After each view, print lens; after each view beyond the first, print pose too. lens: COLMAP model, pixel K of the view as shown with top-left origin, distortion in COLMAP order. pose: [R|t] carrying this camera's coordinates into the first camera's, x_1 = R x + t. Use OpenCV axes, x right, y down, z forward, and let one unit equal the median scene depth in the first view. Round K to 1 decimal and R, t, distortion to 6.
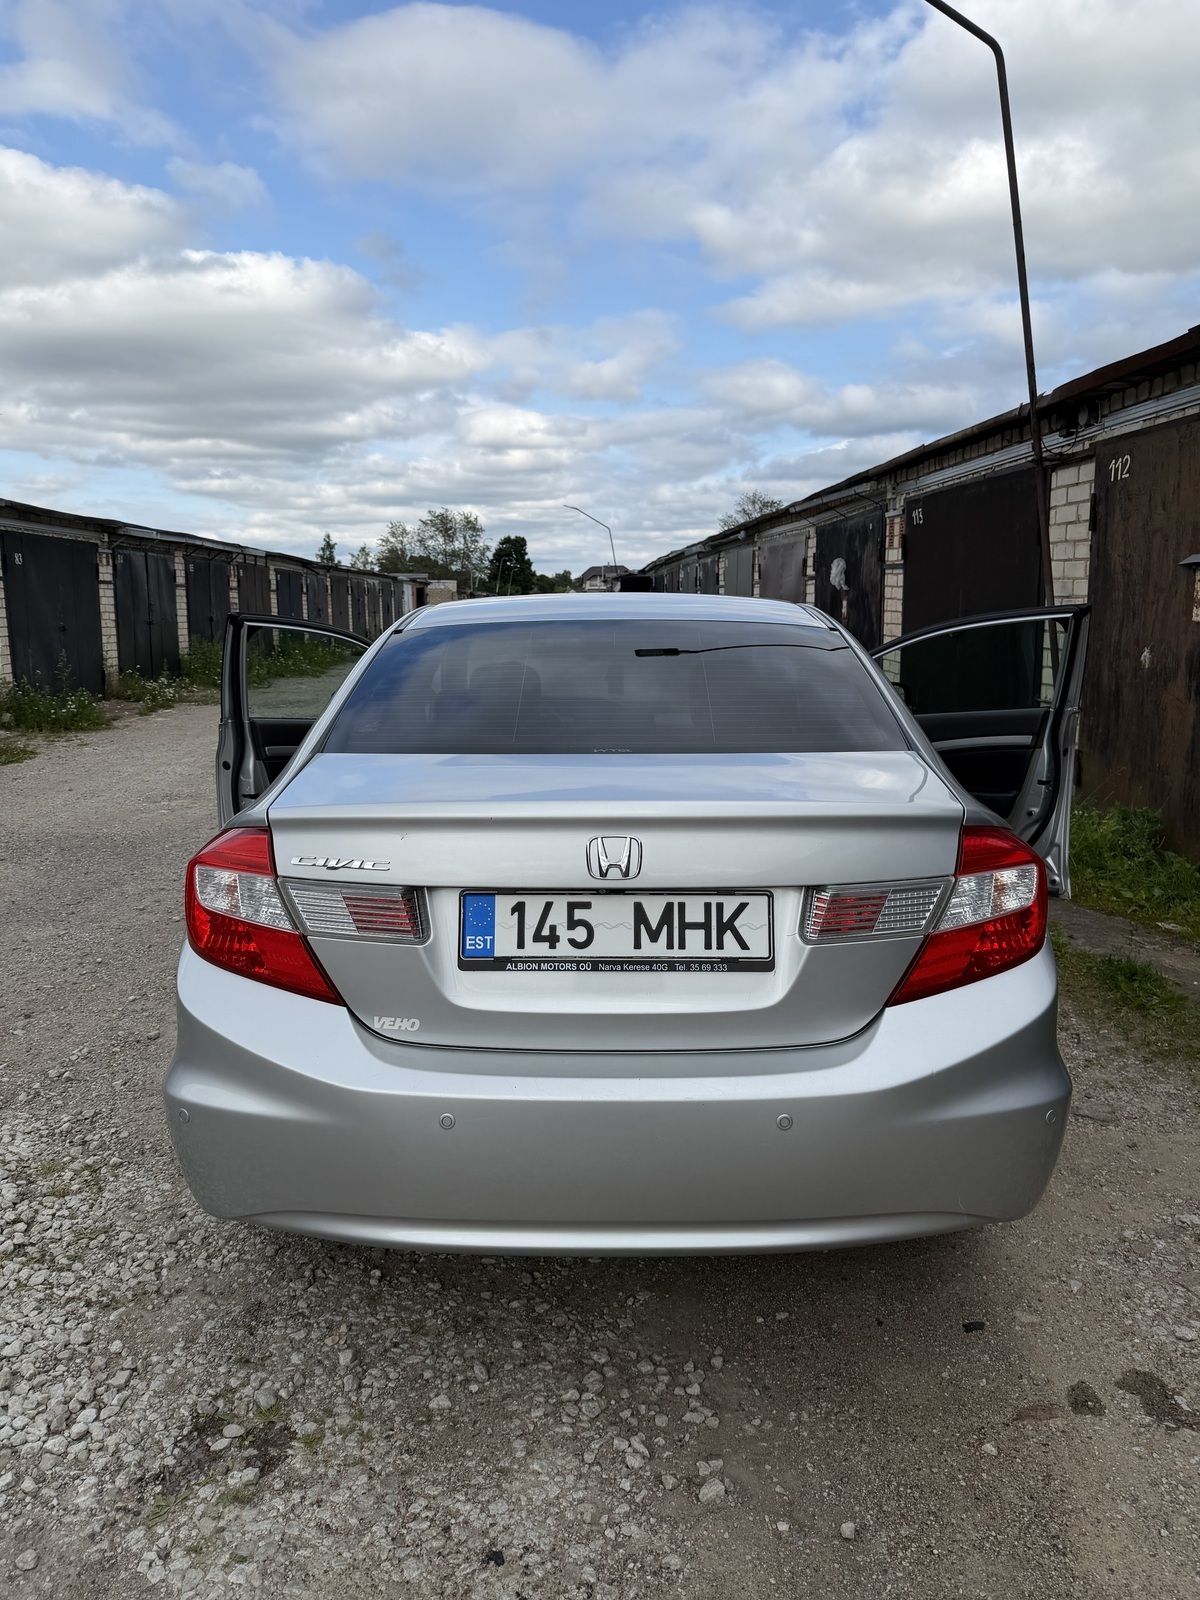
lens RADIAL K [[1115.7, 0, 599.4], [0, 1115.7, 804.6], [0, 0, 1]] dist [0.001378, -0.000406]
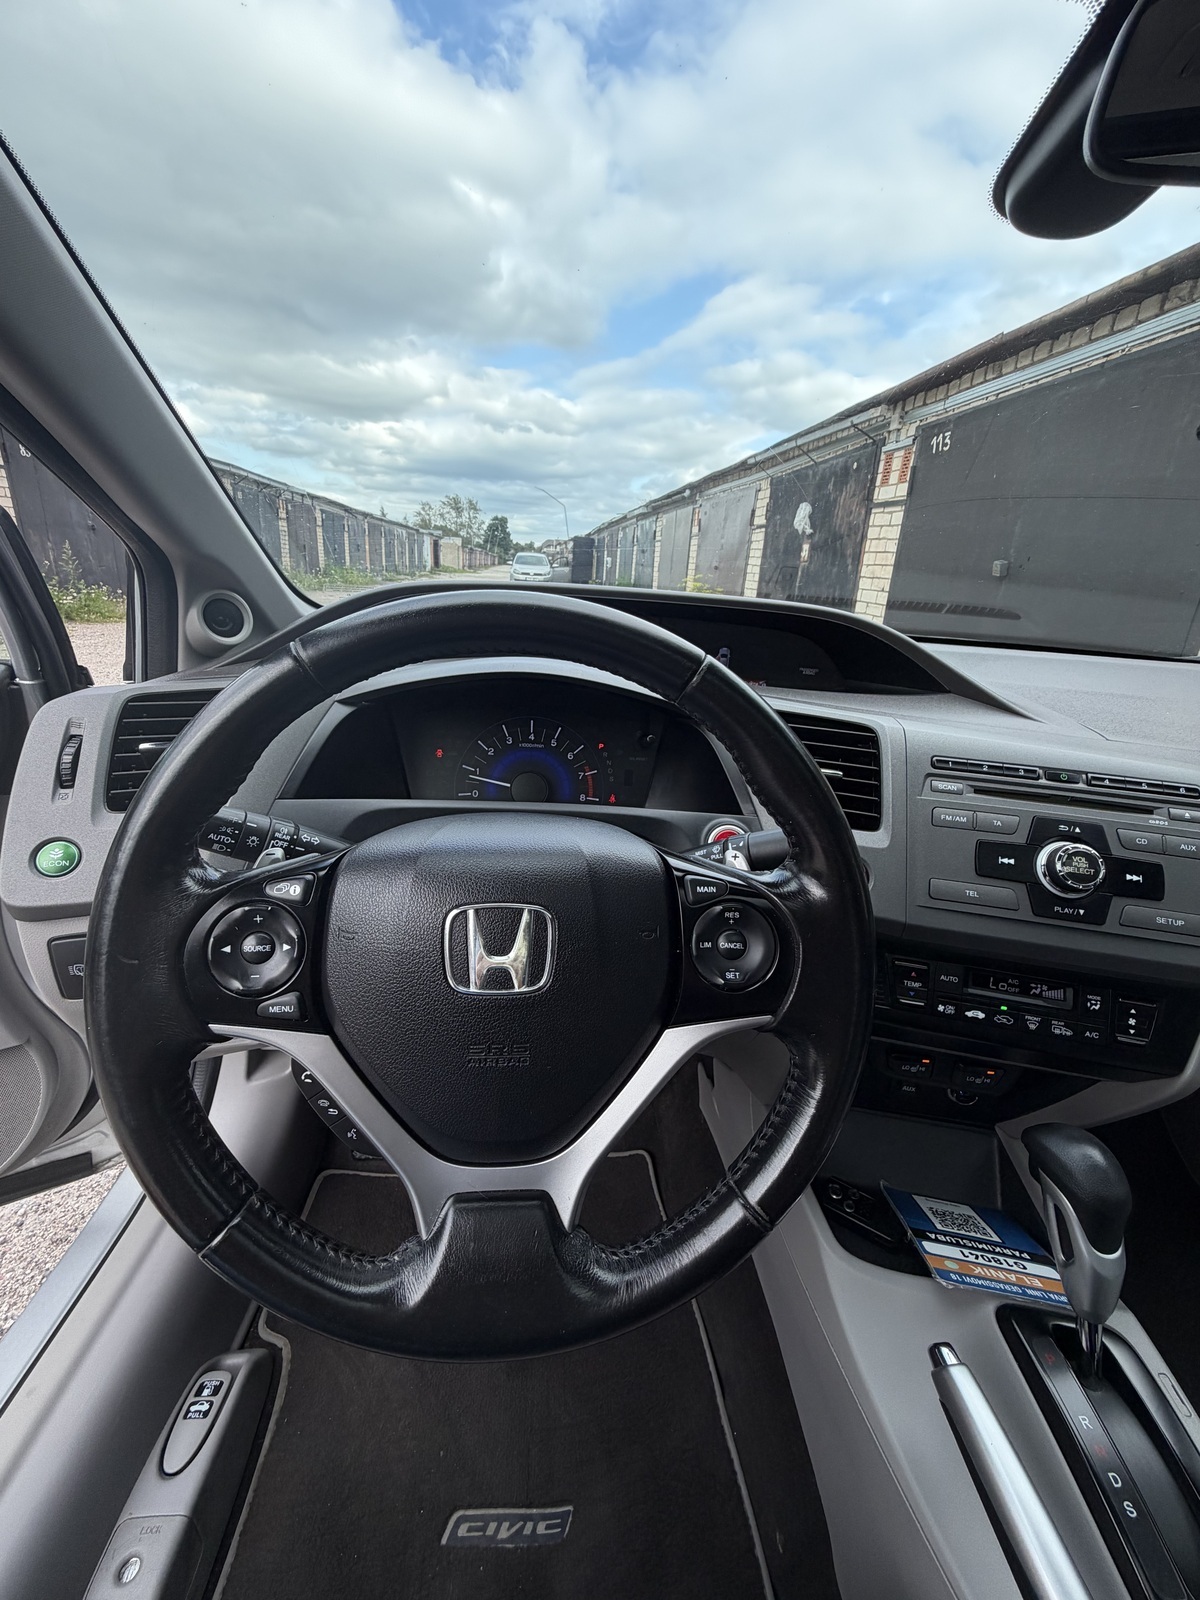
lens RADIAL K [[645.8, 0, 602.6], [0, 645.8, 787.3], [0, 0, 1]] dist [-0.001439, 0.000034]
pose [[0.994642, 0.042435, 0.094265, -0.017120], [-0.056156, 0.987385, 0.148046, -0.022817], [-0.086793, -0.152546, 0.984478, 0.257283]]
